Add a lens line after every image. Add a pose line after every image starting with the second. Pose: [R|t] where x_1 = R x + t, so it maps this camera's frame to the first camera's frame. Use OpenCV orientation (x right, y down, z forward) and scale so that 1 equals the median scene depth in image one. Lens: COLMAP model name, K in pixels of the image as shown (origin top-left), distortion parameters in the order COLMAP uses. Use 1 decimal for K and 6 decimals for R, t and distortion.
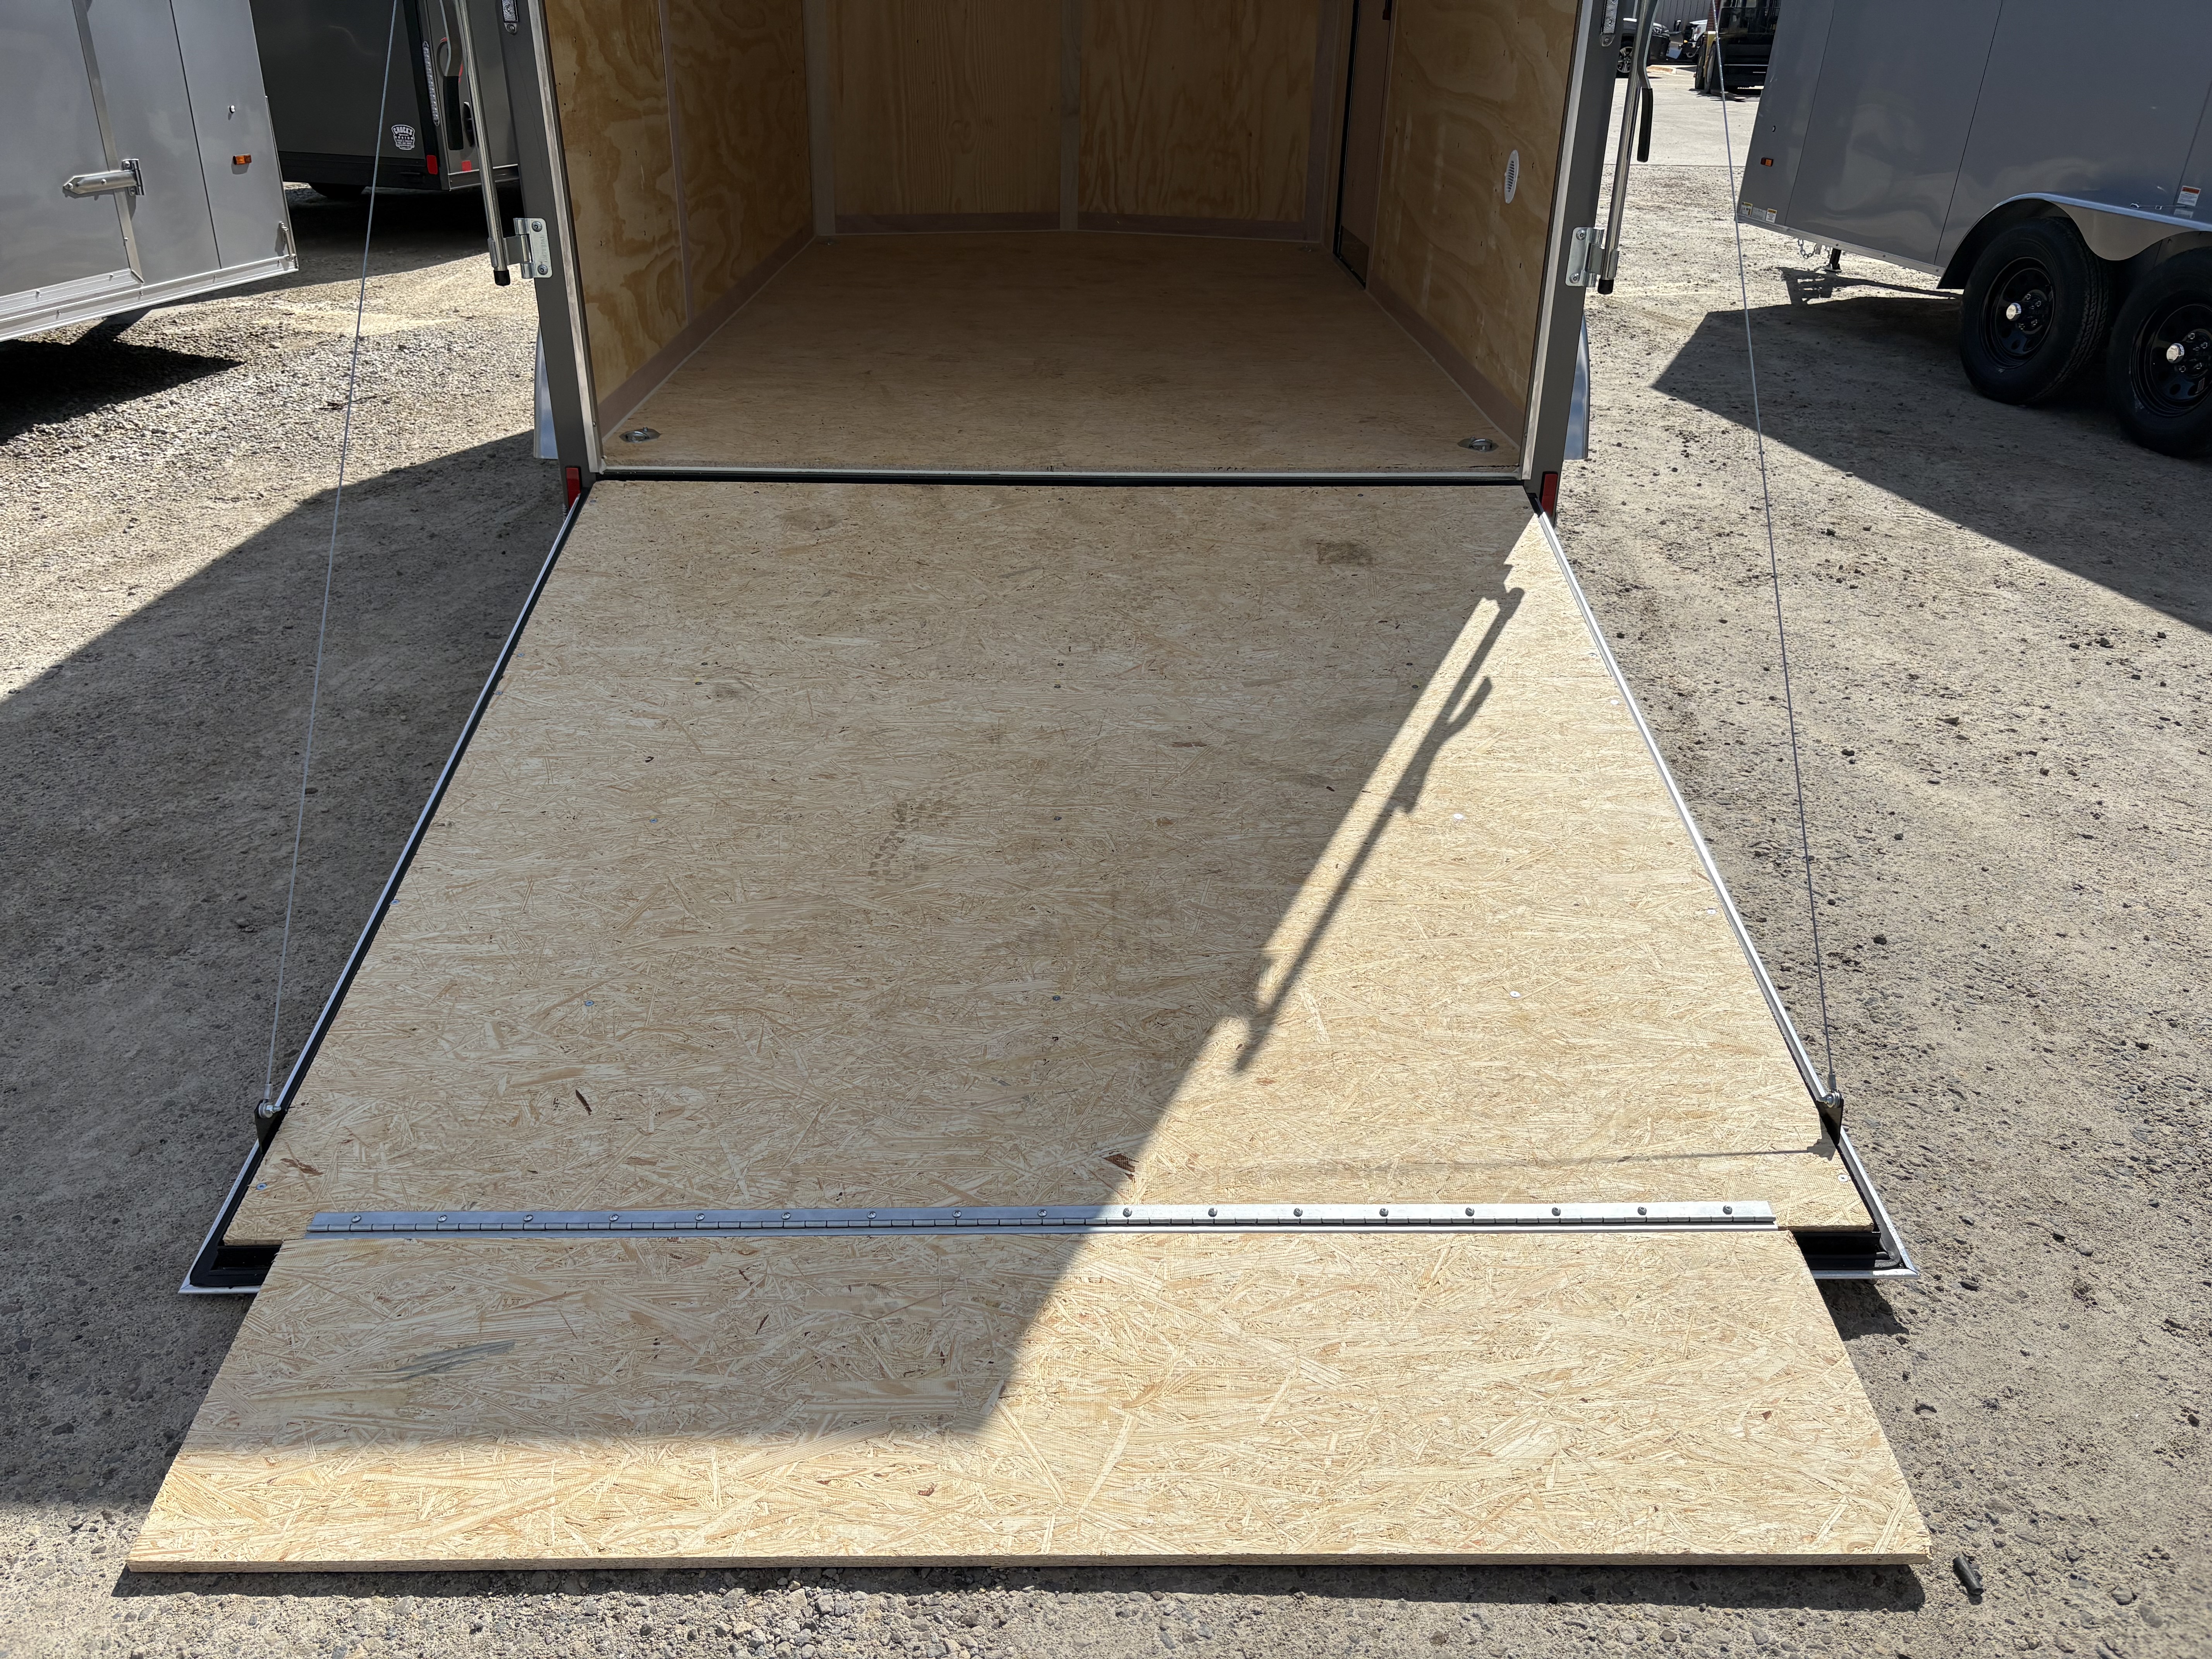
lens RADIAL K [[1661.0, 0, 1089.1], [0, 1661.0, 824.5], [0, 0, 1]] dist [0.020856, 0.000035]
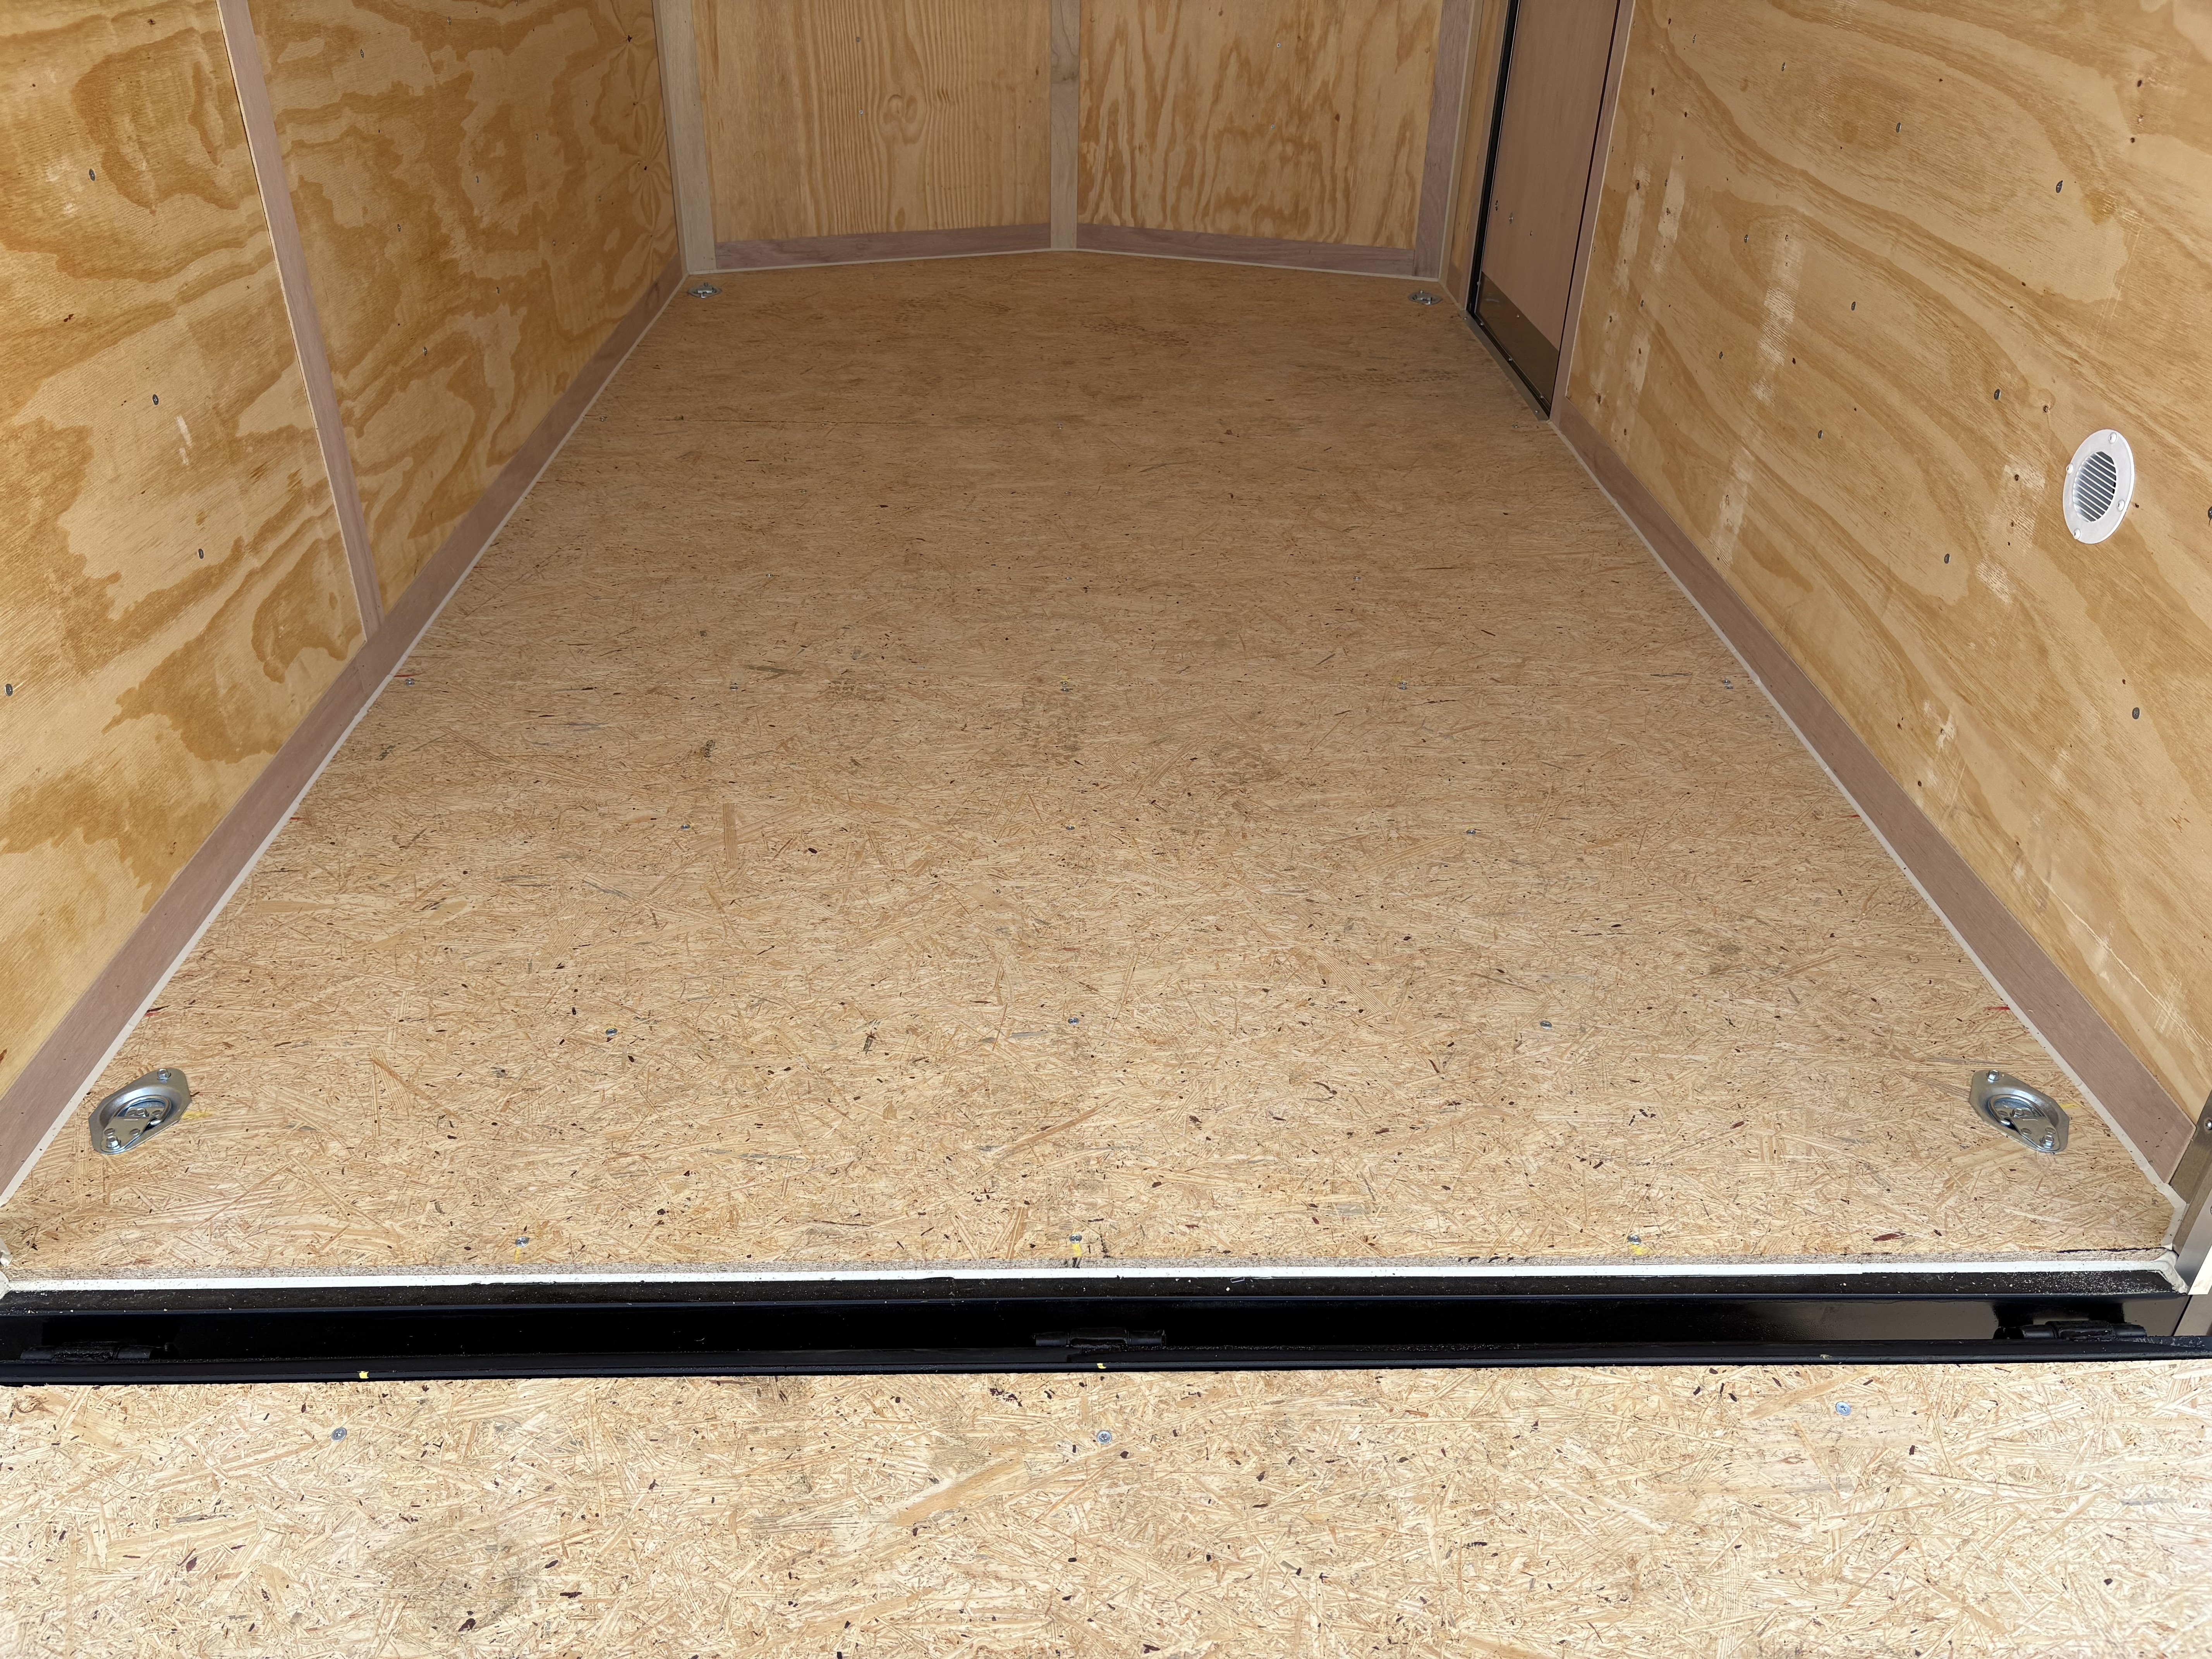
lens RADIAL K [[1650.7, 0, 1086.5], [0, 1650.7, 823.0], [0, 0, 1]] dist [0.045620, -0.056614]
pose [[0.999916, -0.007126, 0.010851, -0.013970], [0.006095, 0.995719, 0.092232, -0.219978], [-0.011462, -0.092158, 0.995678, 0.355471]]
